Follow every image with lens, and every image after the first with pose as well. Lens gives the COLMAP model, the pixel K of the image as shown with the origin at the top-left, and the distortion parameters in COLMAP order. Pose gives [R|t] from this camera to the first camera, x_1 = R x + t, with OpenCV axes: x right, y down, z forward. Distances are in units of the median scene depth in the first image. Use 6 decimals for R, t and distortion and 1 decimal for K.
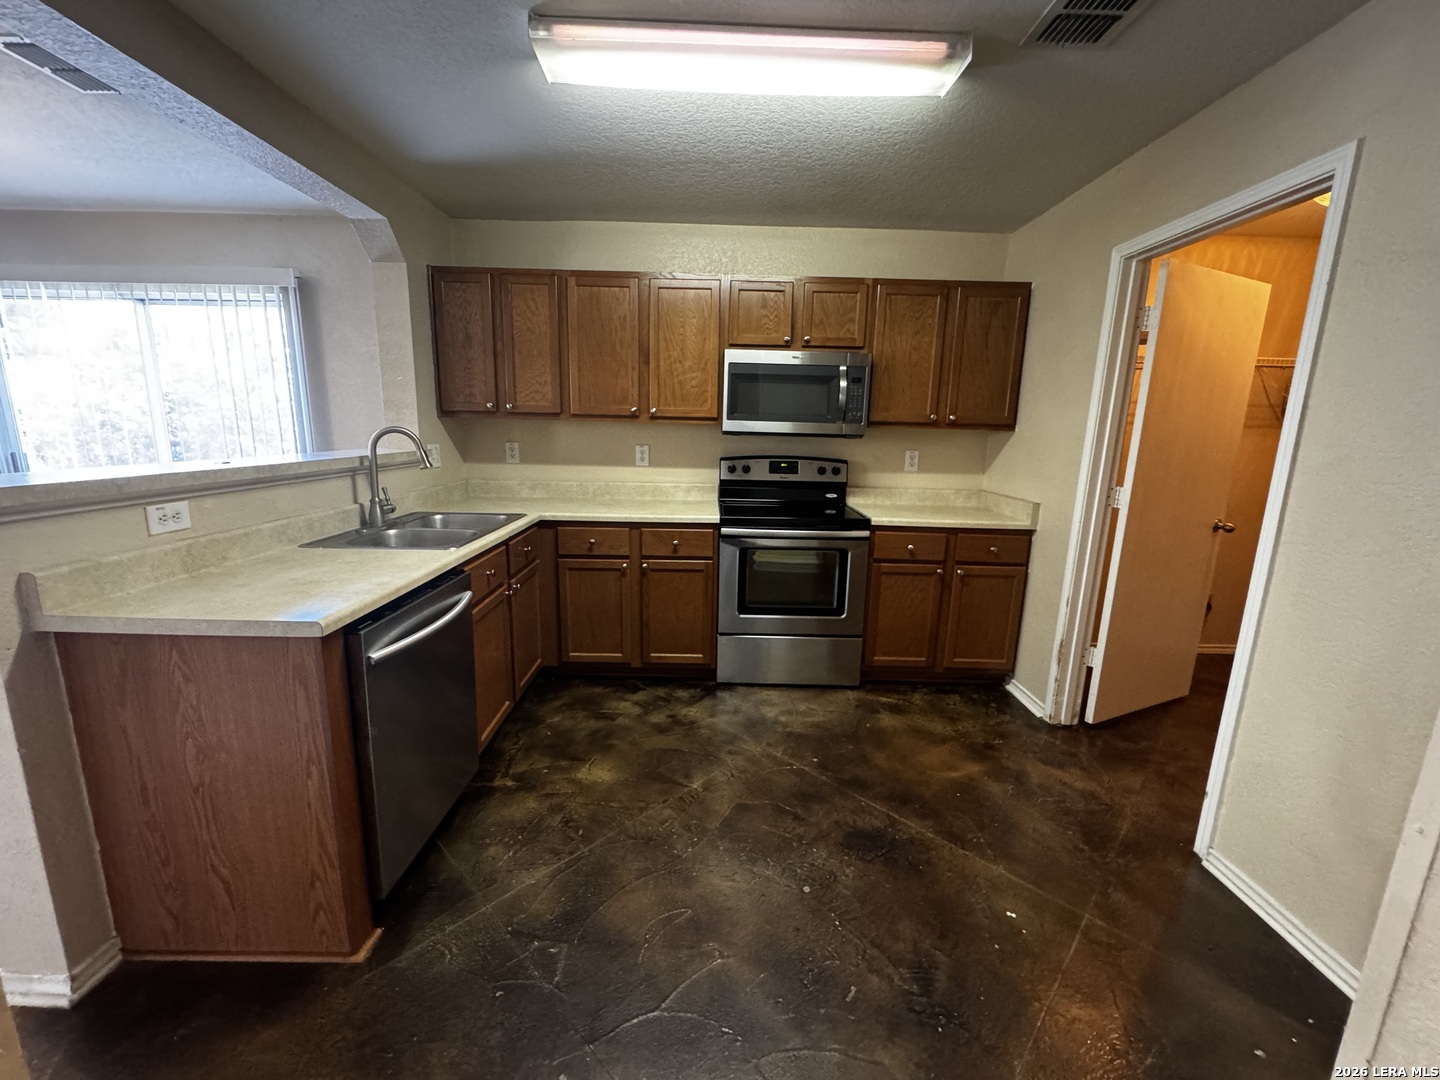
lens RADIAL K [[577.6, 0, 724.7], [0, 577.6, 540.3], [0, 0, 1]] dist [-0.004278, 0.001039]
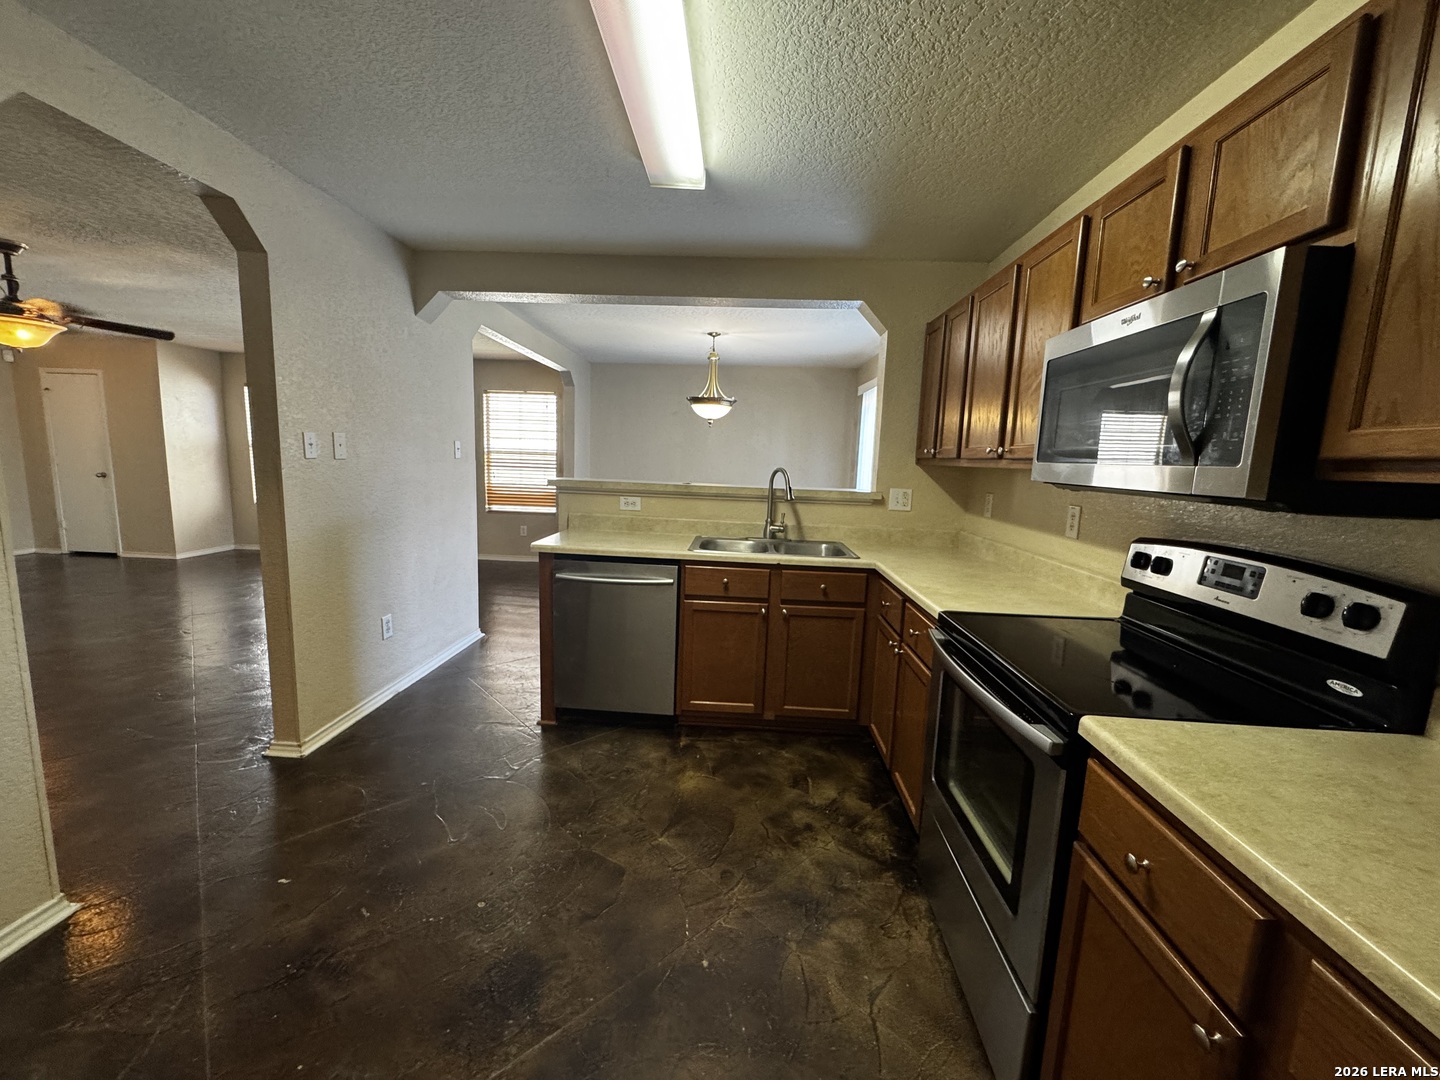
lens RADIAL K [[577.6, 0, 712.6], [0, 577.6, 540.5], [0, 0, 1]] dist [-0.004278, 0.001039]
pose [[-0.068308, 0.117653, -0.990703, 0.691187], [-0.232070, 0.963909, 0.130472, -0.155504], [0.970298, 0.238825, -0.038539, 0.851201]]
